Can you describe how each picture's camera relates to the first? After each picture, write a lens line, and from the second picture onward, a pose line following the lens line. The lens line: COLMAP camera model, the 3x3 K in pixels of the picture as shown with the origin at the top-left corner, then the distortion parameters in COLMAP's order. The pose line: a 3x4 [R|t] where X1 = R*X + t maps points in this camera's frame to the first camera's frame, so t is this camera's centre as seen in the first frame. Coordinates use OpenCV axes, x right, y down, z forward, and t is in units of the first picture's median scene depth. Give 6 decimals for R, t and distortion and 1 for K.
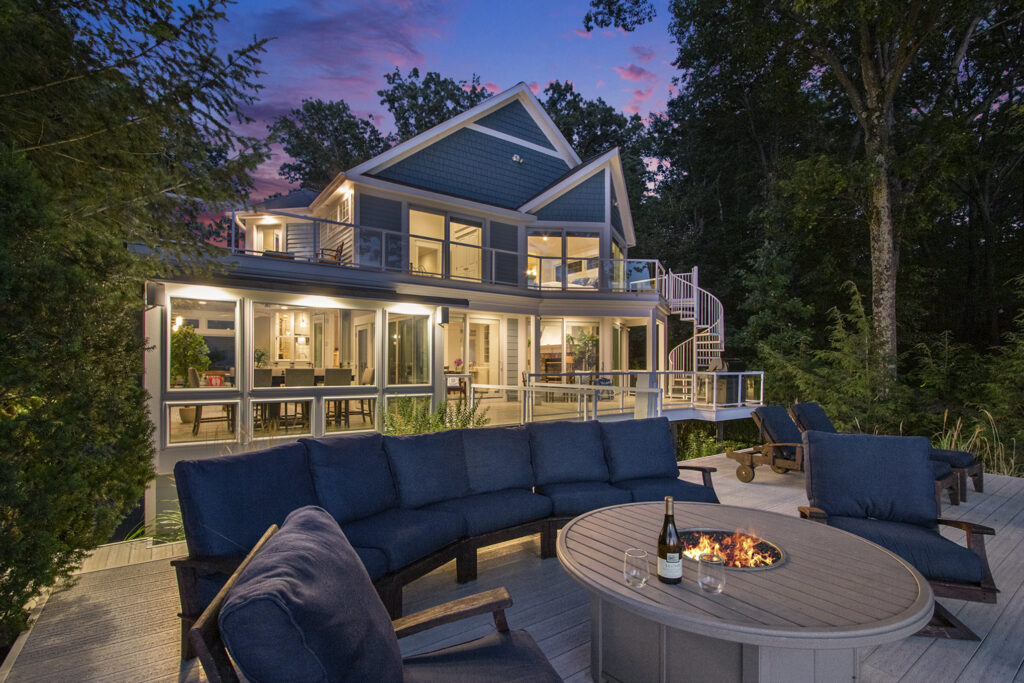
lens RADIAL K [[474.0, 0, 511.8], [0, 474.0, 370.0], [0, 0, 1]] dist [-0.003108, -0.028331]
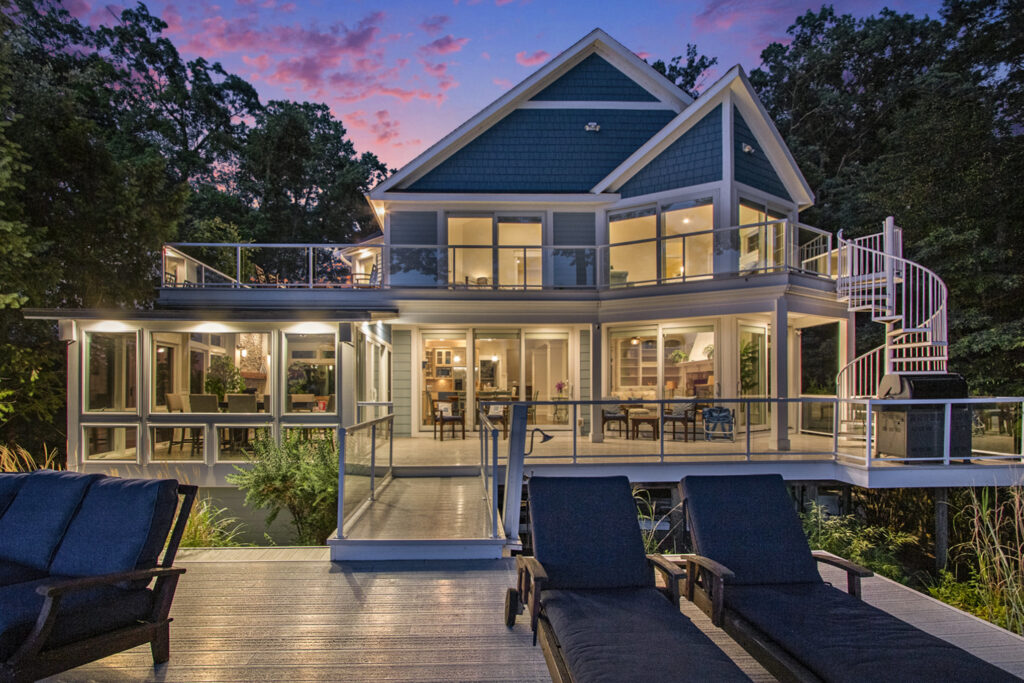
lens RADIAL K [[500.8, 0, 473.2], [0, 500.8, 378.3], [0, 0, 1]] dist [-0.000568, -0.000261]
pose [[0.832674, -0.020417, -0.553386, 0.309740], [0.001577, 0.999403, -0.034500, 0.000033], [0.553761, 0.027854, 0.832210, 0.214290]]
